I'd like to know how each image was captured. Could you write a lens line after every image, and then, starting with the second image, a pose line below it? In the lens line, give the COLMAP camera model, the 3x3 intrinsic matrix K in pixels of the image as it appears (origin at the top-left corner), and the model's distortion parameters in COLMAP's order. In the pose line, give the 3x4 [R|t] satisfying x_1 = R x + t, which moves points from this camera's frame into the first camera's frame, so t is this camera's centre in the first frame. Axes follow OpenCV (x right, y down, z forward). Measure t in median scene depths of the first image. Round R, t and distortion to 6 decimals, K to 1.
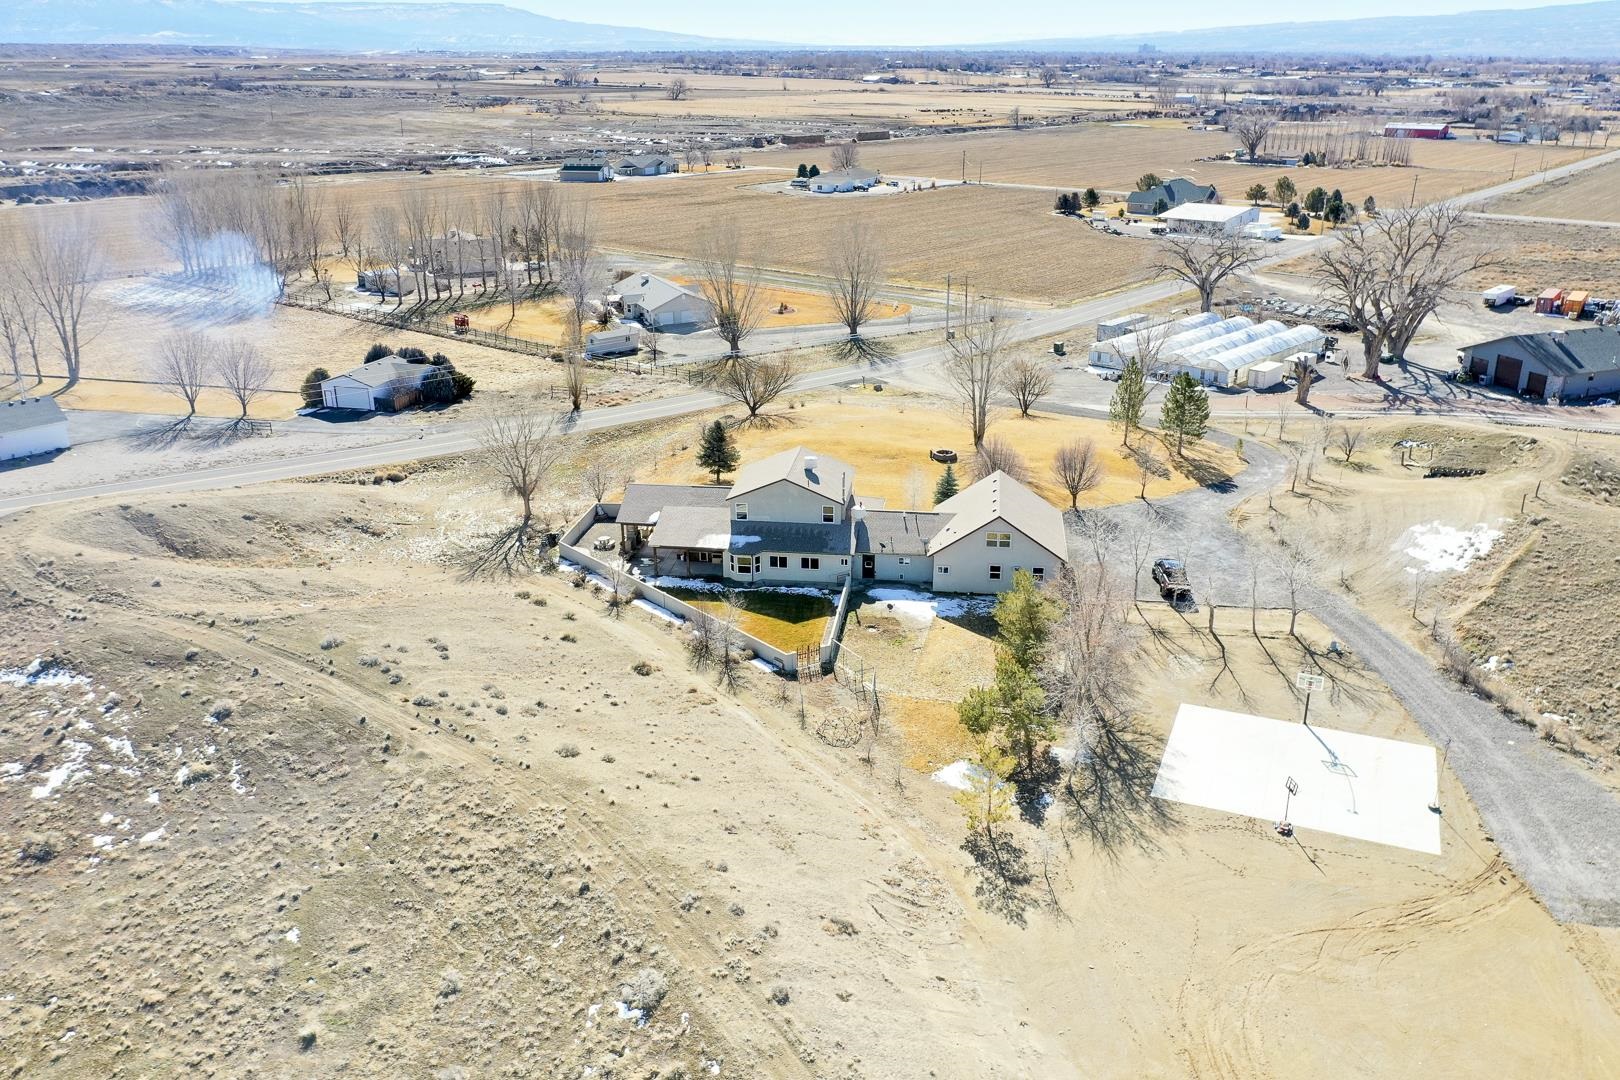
lens RADIAL K [[1283.1, 0, 809.9], [0, 1283.1, 536.6], [0, 0, 1]] dist [0.004154, -0.005145]
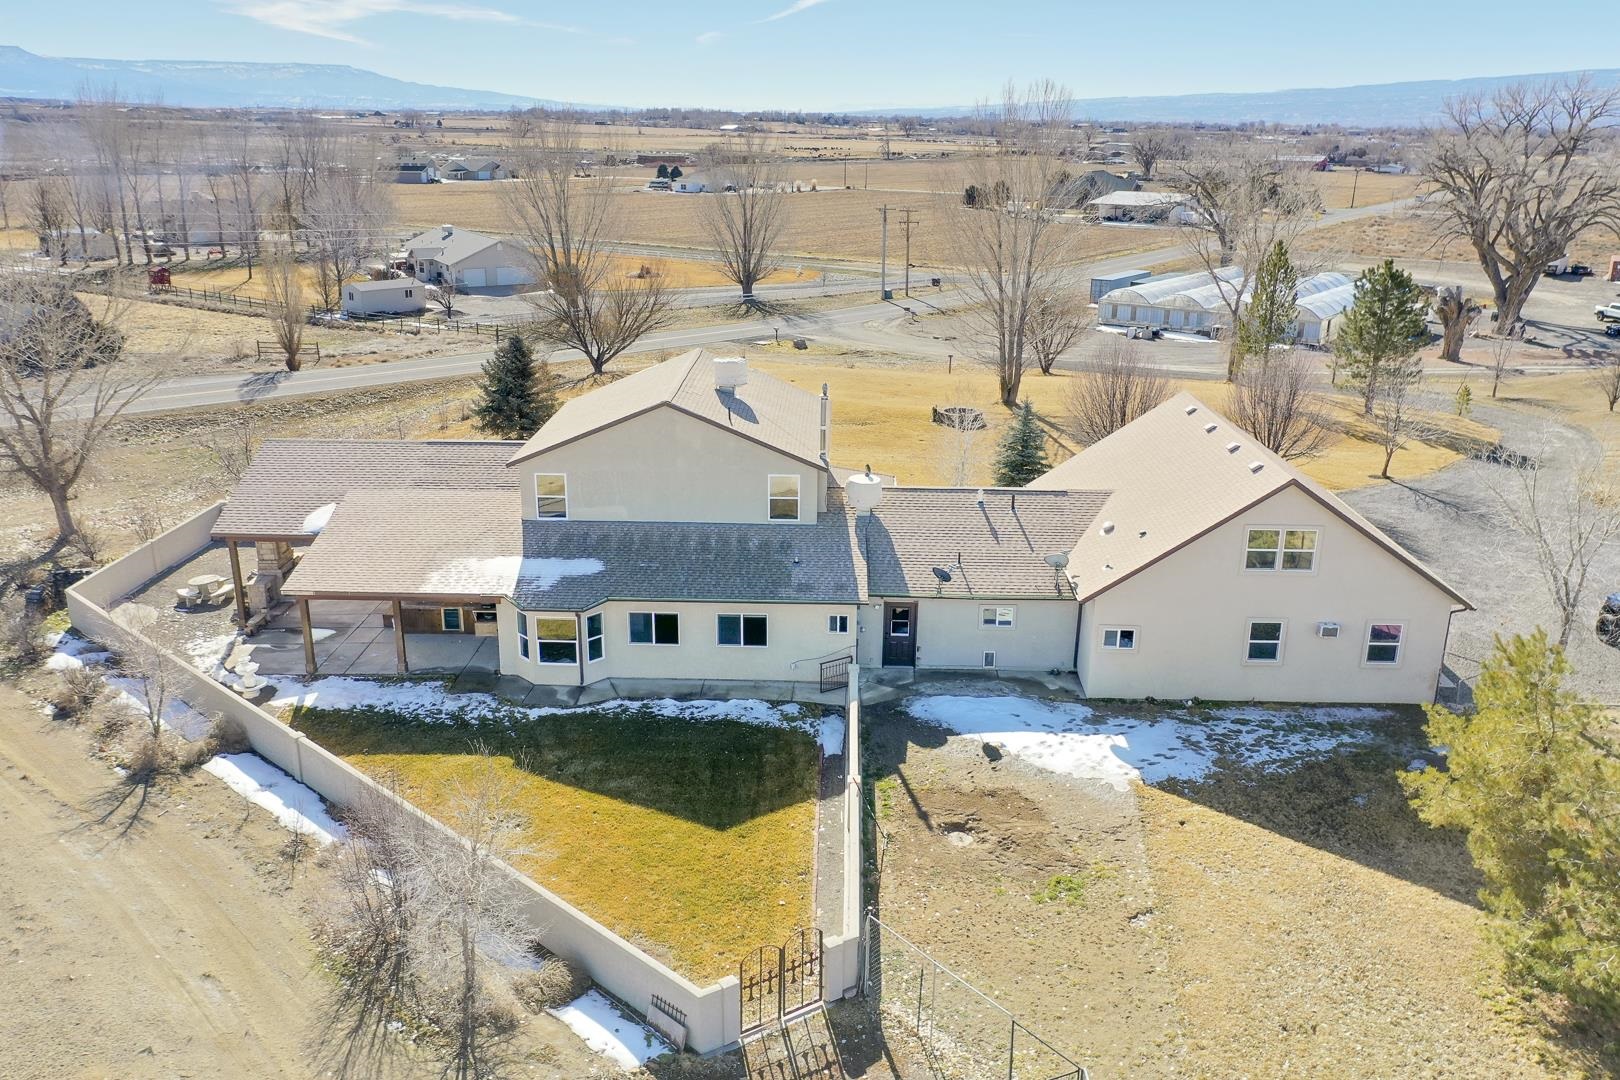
lens RADIAL K [[1283.1, 0, 810.8], [0, 1283.1, 536.2], [0, 0, 1]] dist [0.004154, -0.005145]
pose [[0.994043, -0.019916, 0.107149, -0.013040], [0.024959, 0.998633, -0.045923, 0.007946], [-0.106088, 0.048324, 0.993182, 0.442082]]
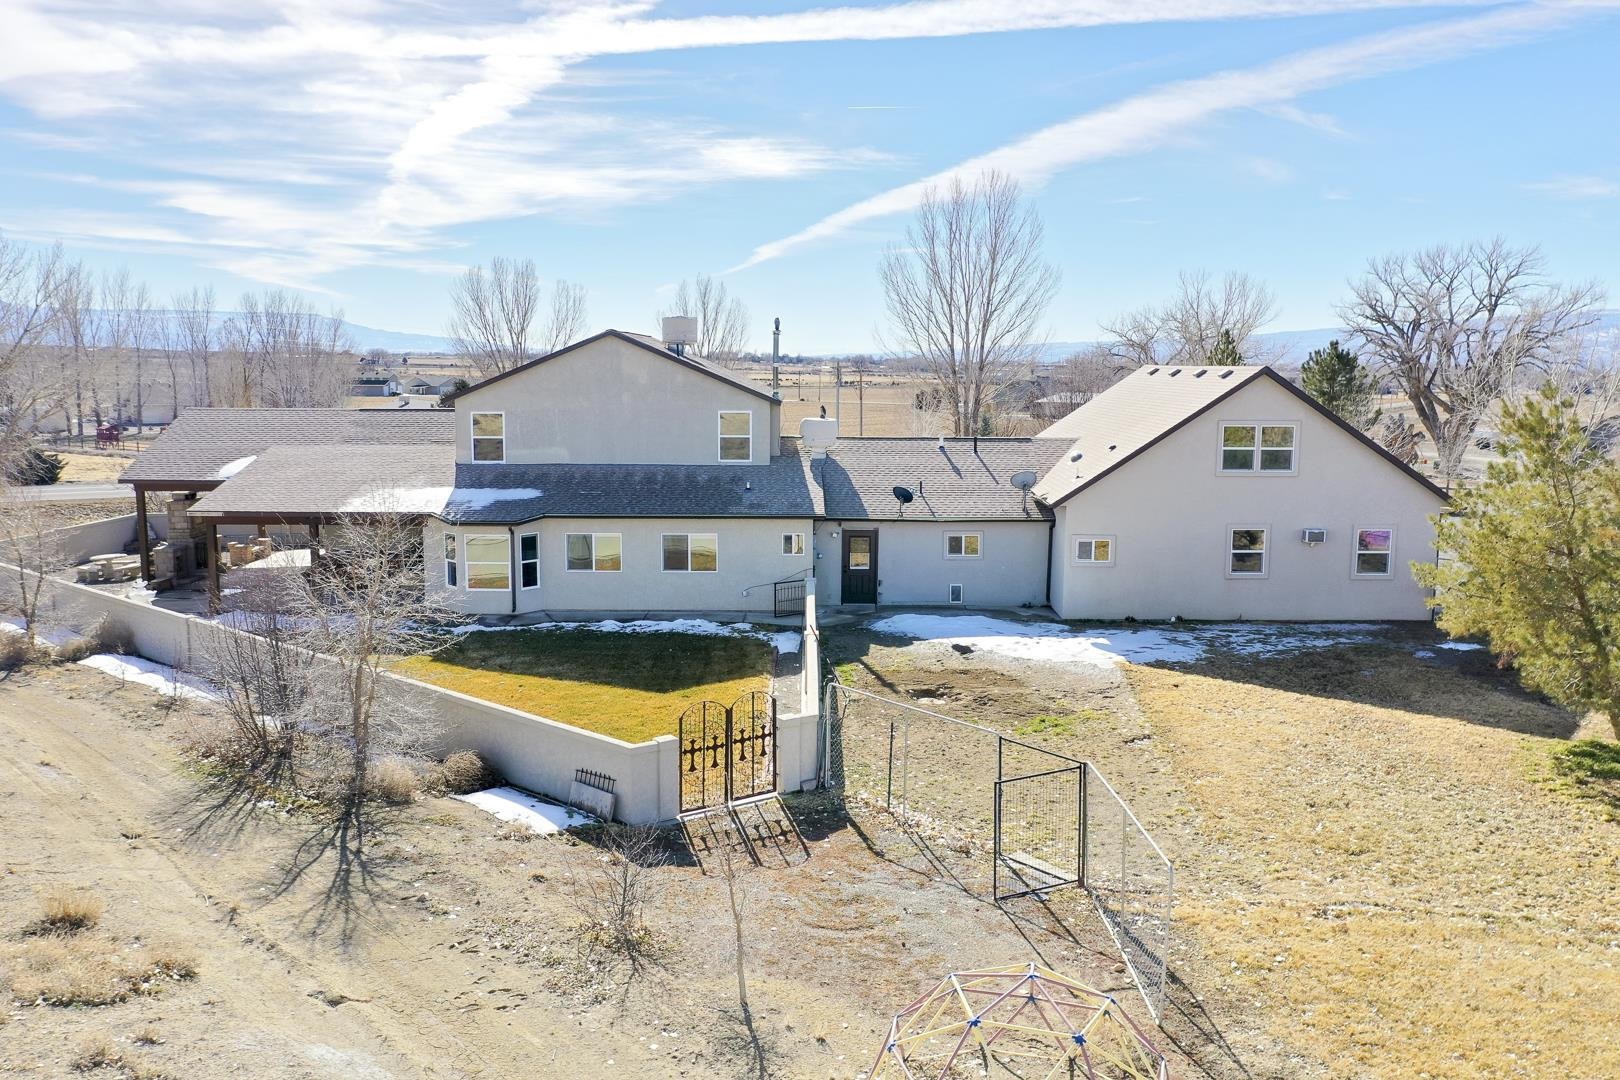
lens RADIAL K [[1283.1, 0, 810.0], [0, 1283.1, 542.0], [0, 0, 1]] dist [0.004154, -0.005145]
pose [[0.989820, -0.007473, 0.142128, -0.011306], [0.038760, 0.975030, -0.218666, 0.063669], [-0.136945, 0.221949, 0.965394, 0.465523]]
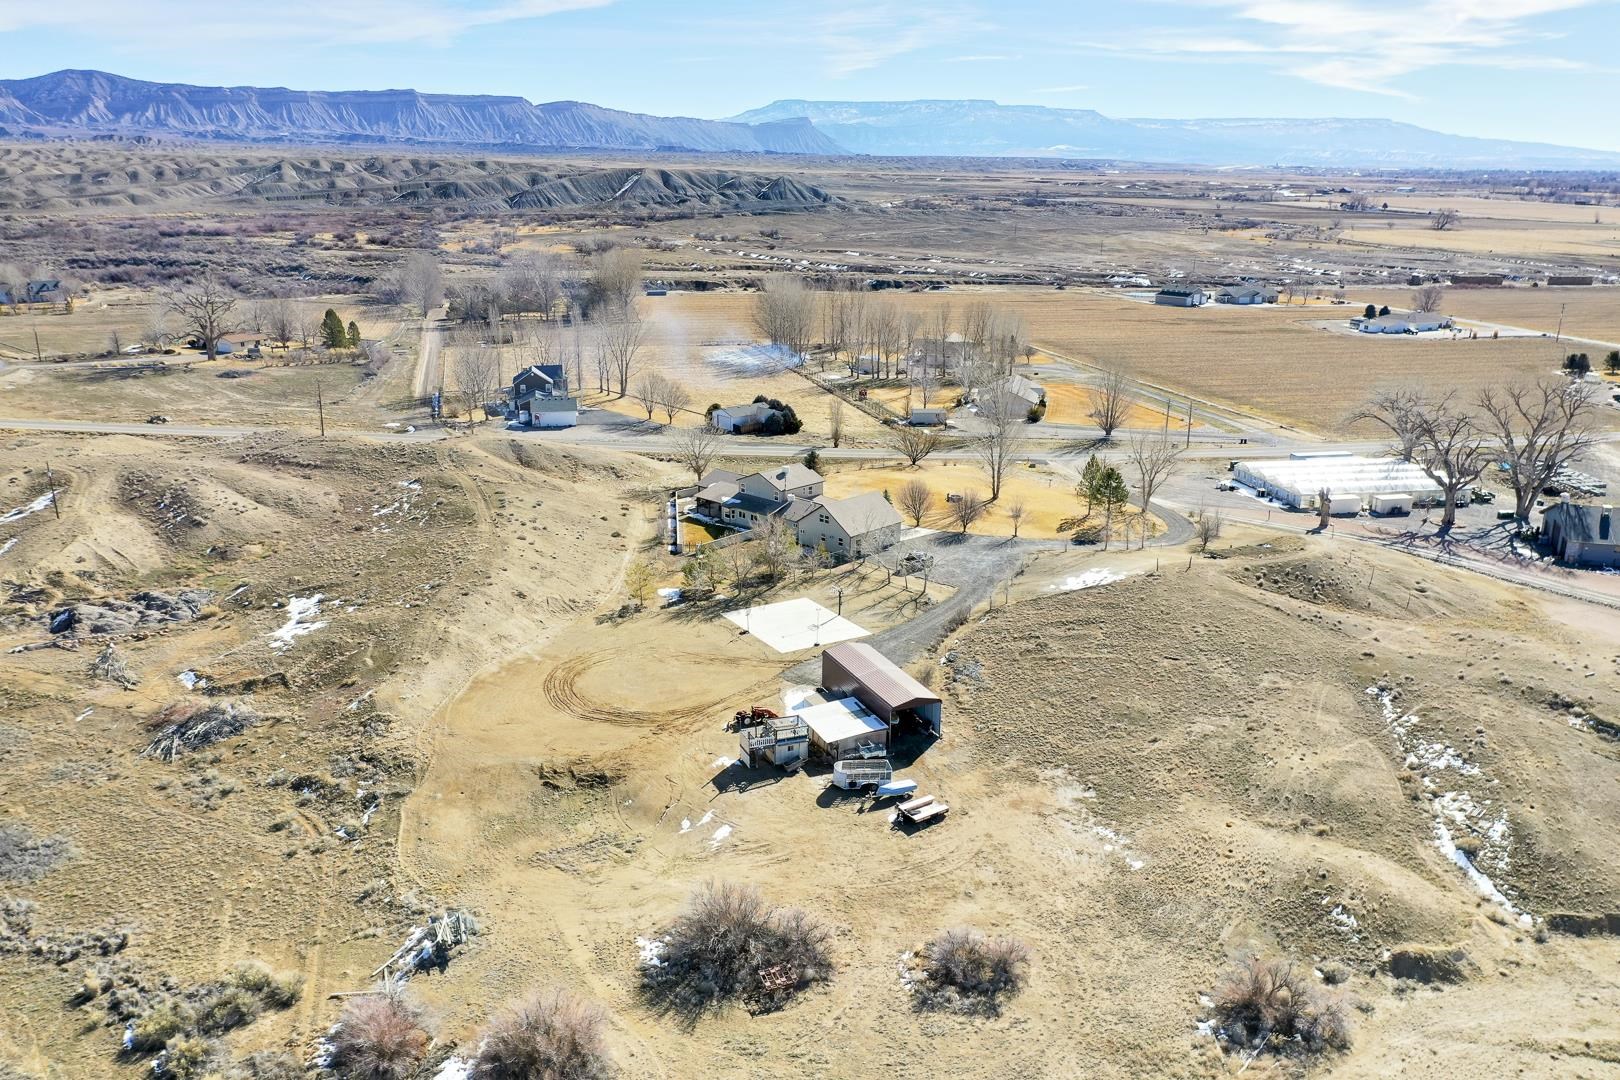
lens RADIAL K [[1283.1, 0, 808.5], [0, 1283.1, 543.7], [0, 0, 1]] dist [0.004154, -0.005145]
pose [[0.810524, 0.178867, -0.557726, 0.764227], [-0.219490, 0.975596, -0.006095, 0.035338], [0.543025, 0.127355, 0.830003, -0.340390]]
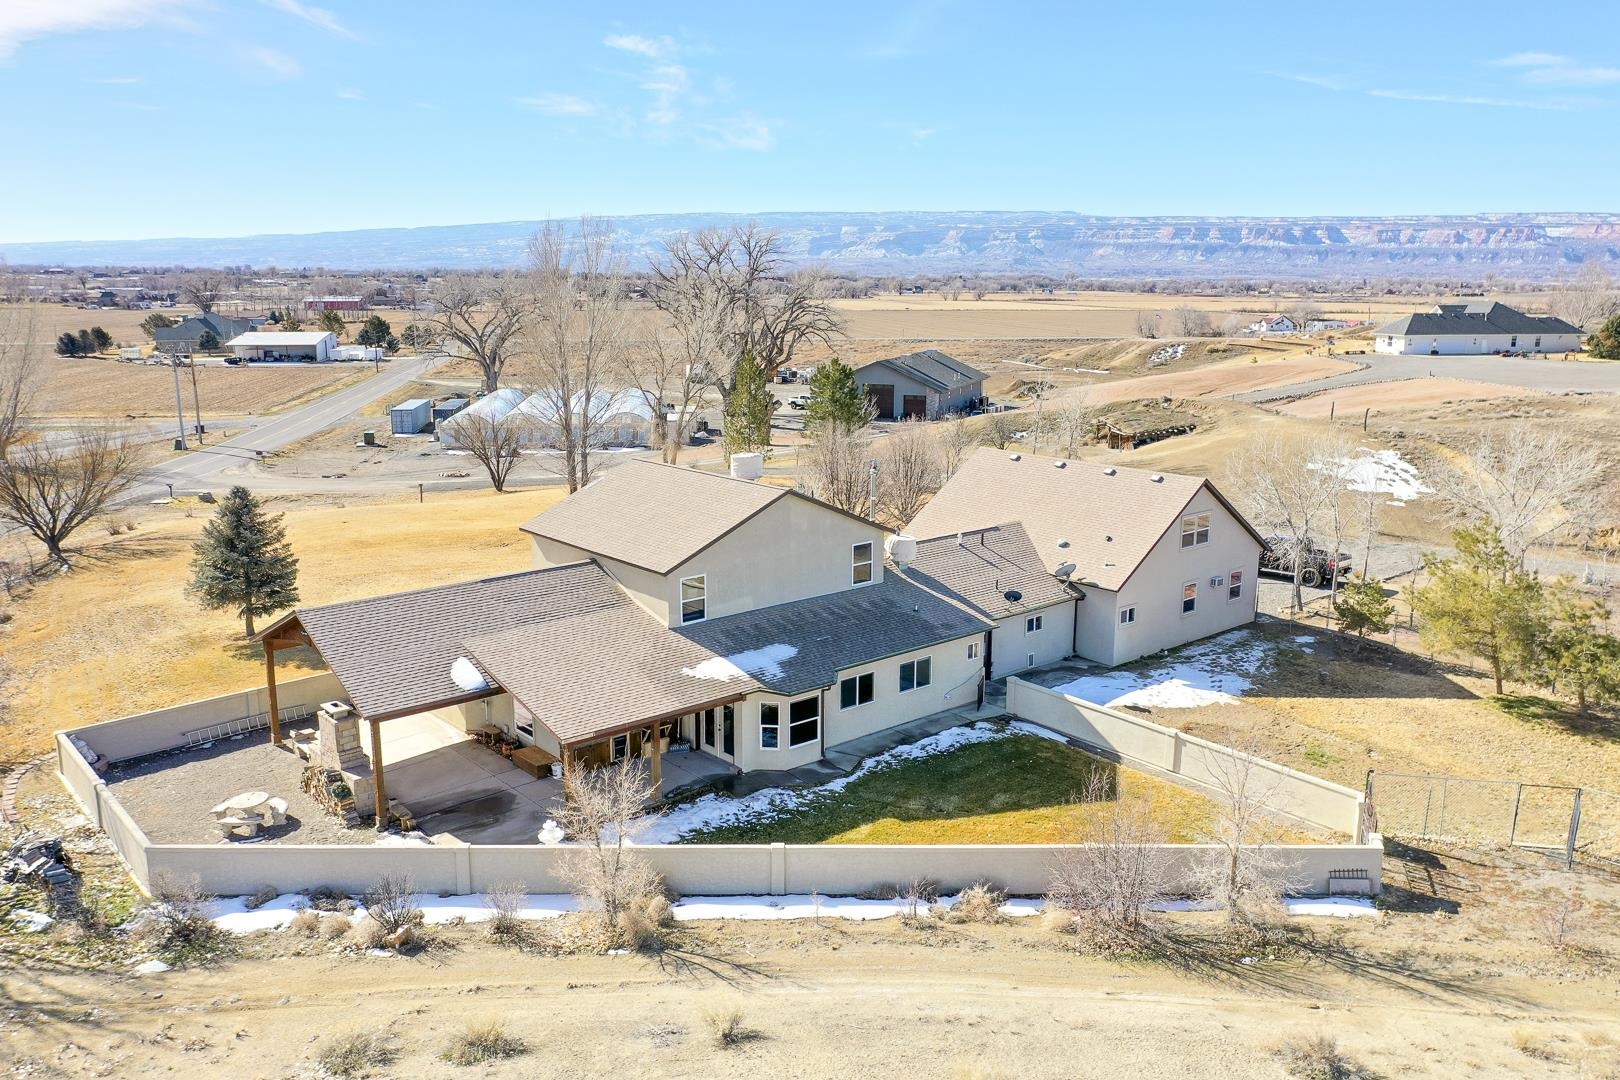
lens RADIAL K [[1283.1, 0, 806.2], [0, 1283.1, 542.5], [0, 0, 1]] dist [0.004154, -0.005145]
pose [[0.661913, -0.149602, 0.734500, -0.217378], [0.260200, 0.964808, -0.037975, -0.008963], [-0.702970, 0.216253, 0.677545, 0.511647]]
